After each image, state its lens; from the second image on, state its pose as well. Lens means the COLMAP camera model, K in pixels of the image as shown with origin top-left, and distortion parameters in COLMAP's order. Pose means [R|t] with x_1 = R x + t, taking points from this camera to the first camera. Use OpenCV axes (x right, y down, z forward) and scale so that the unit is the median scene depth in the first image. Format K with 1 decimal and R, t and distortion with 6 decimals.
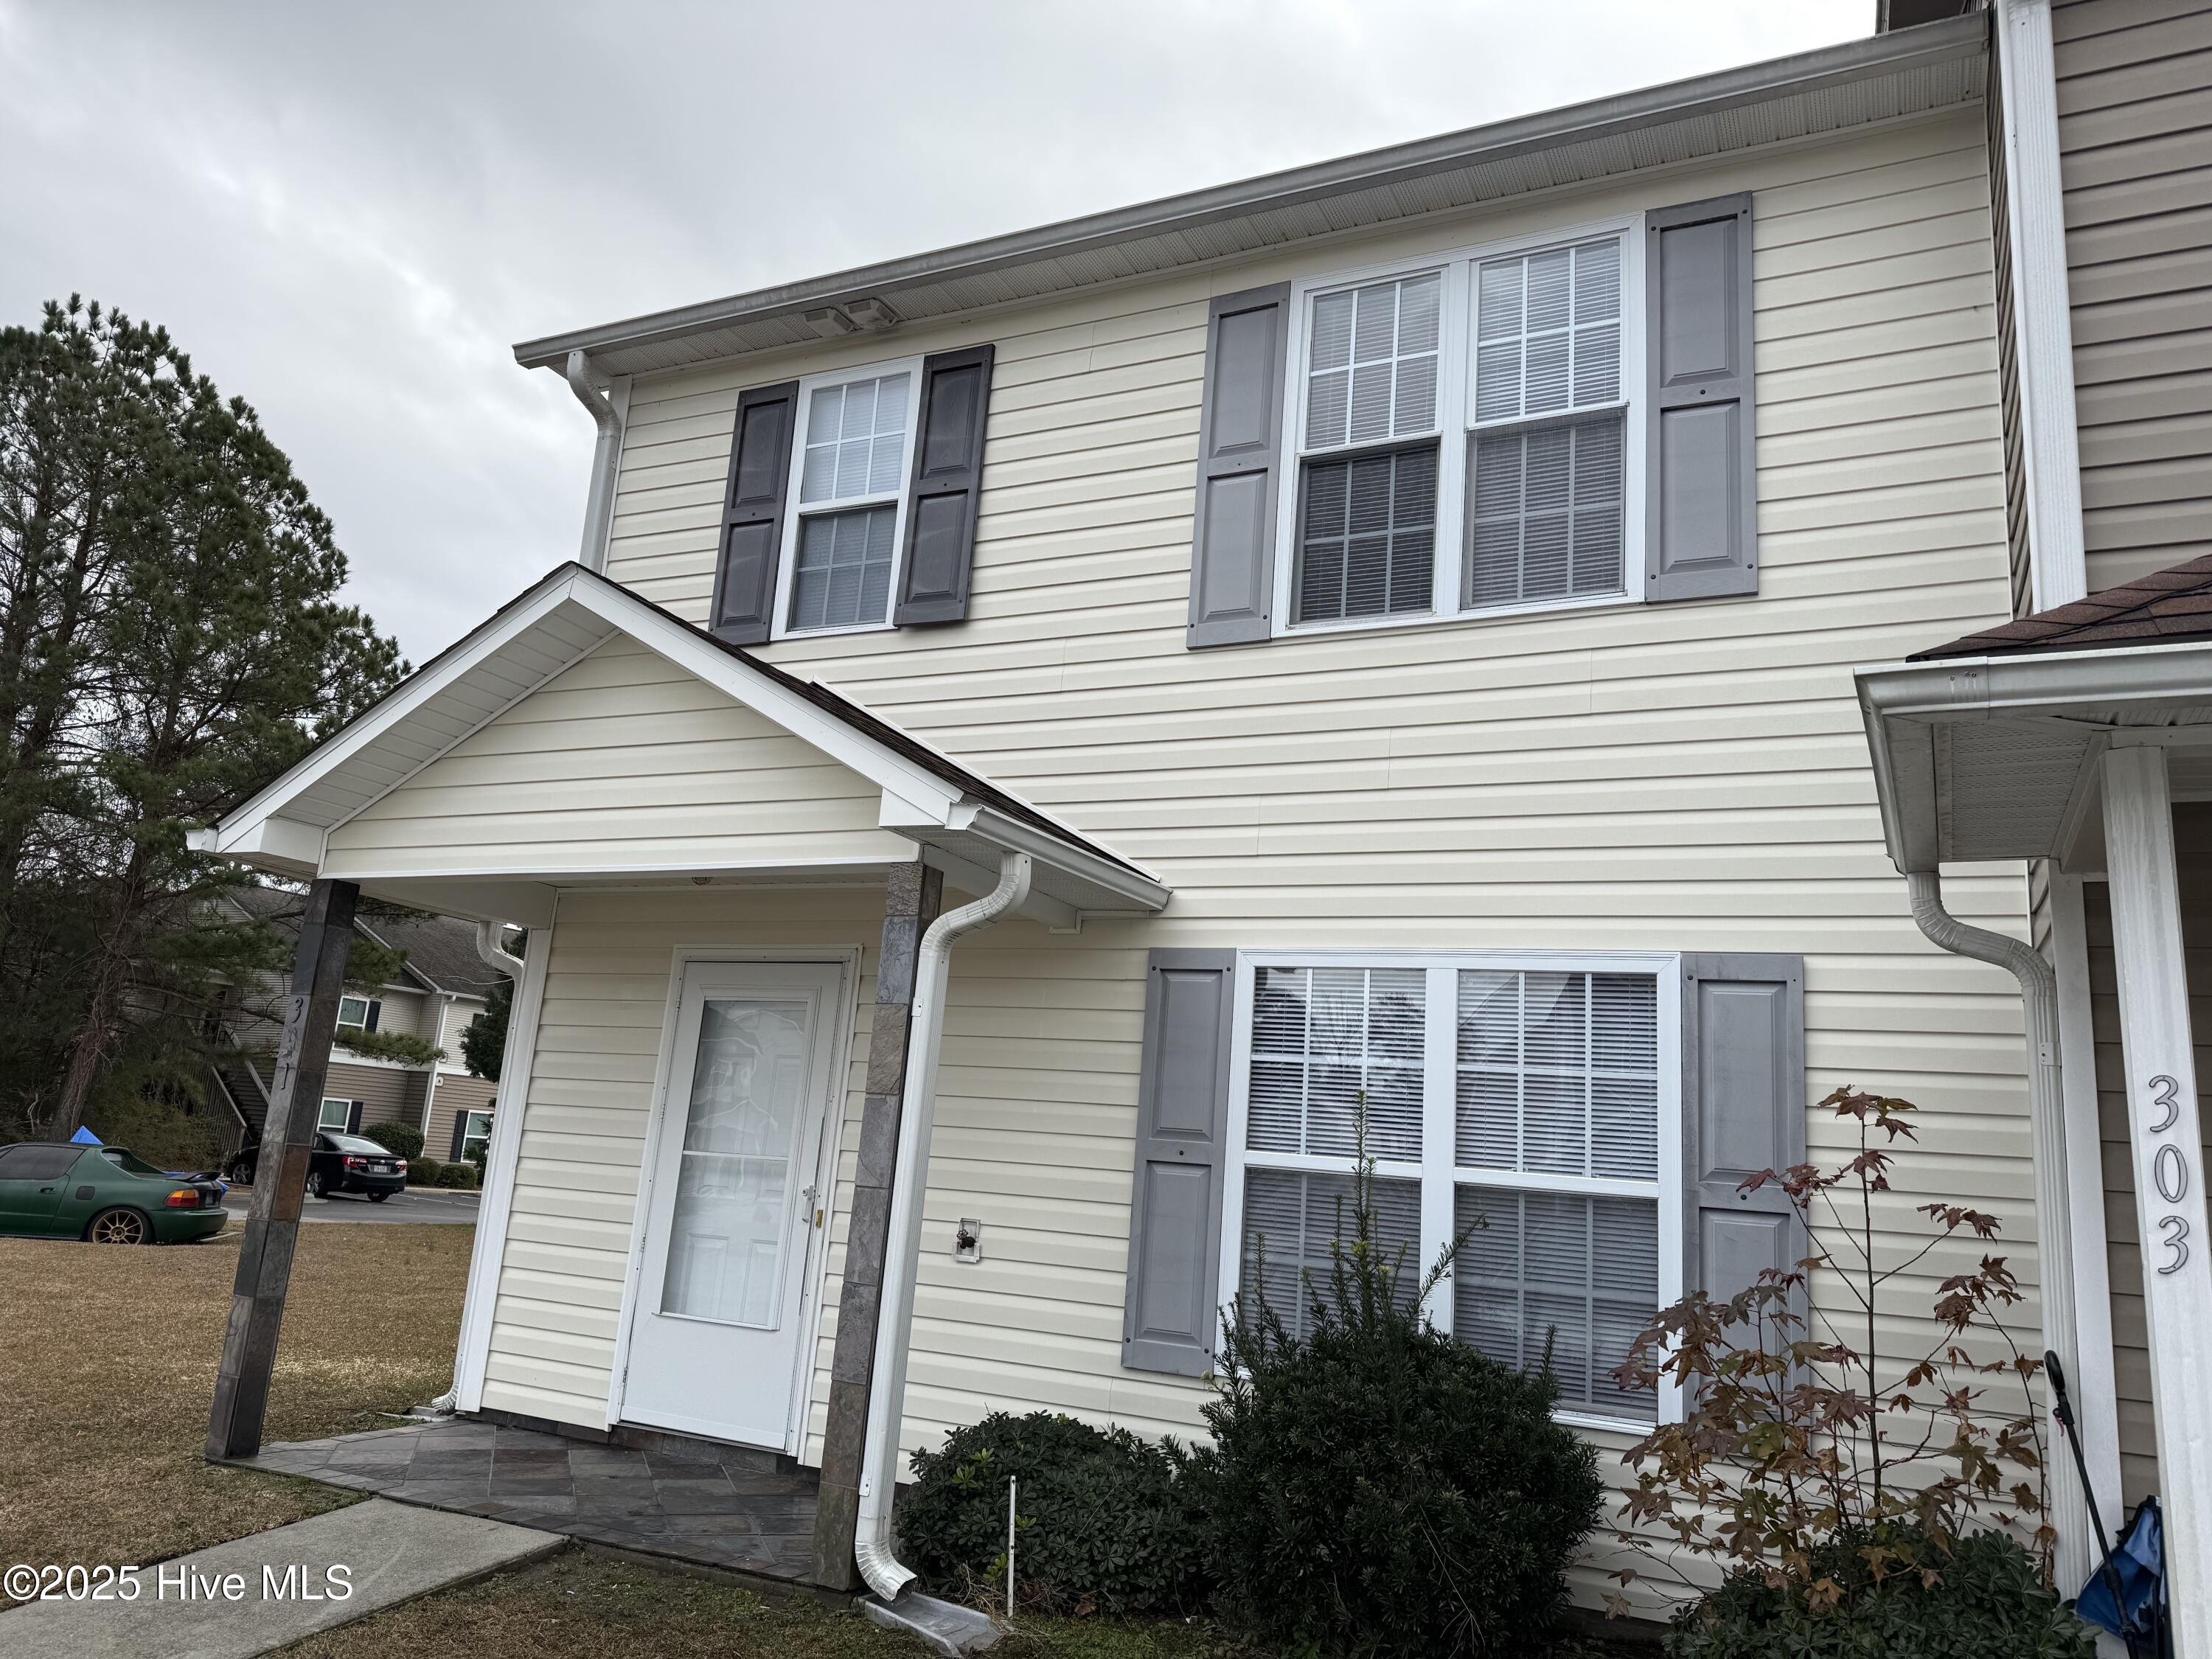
lens RADIAL K [[1564.2, 0, 1102.7], [0, 1564.2, 830.5], [0, 0, 1]] dist [0.127738, -0.197967]
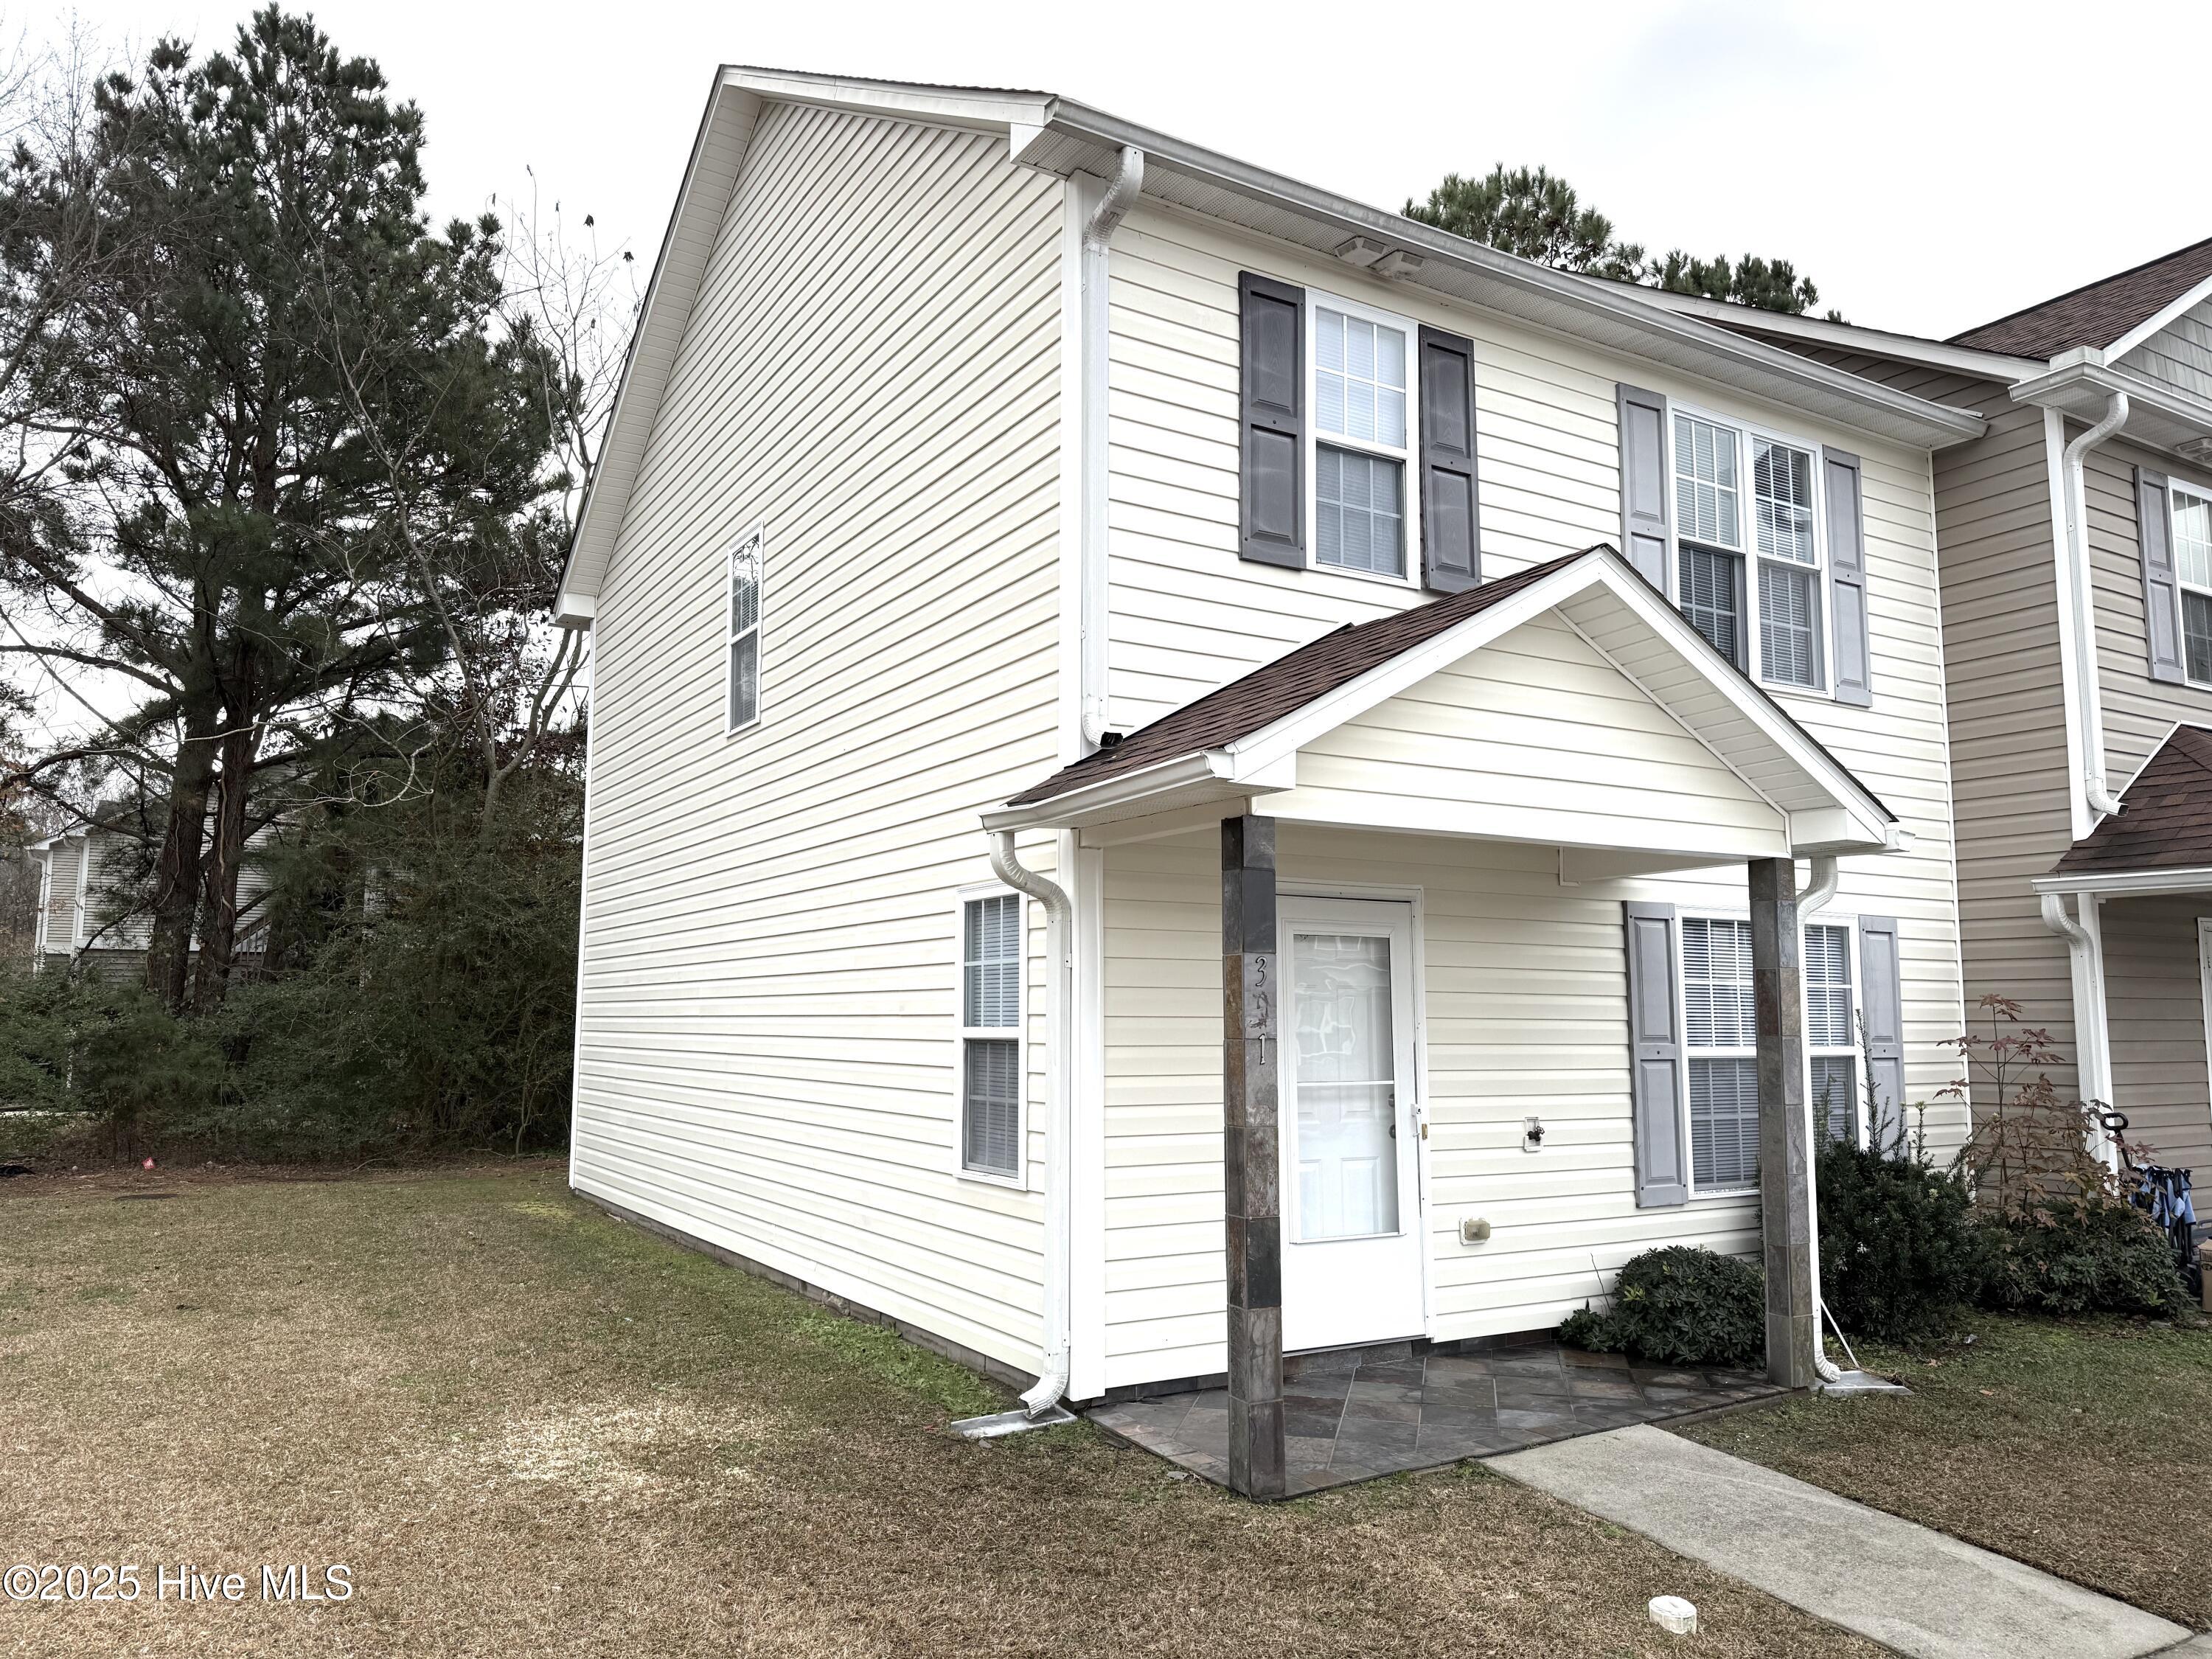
lens RADIAL K [[1564.2, 0, 1102.7], [0, 1564.2, 830.5], [0, 0, 1]] dist [0.127738, -0.197967]
pose [[0.532628, 0.021471, 0.846077, -1.156612], [-0.149927, 0.986262, 0.069355, -0.008291], [-0.832964, -0.163790, 0.528530, 0.583848]]
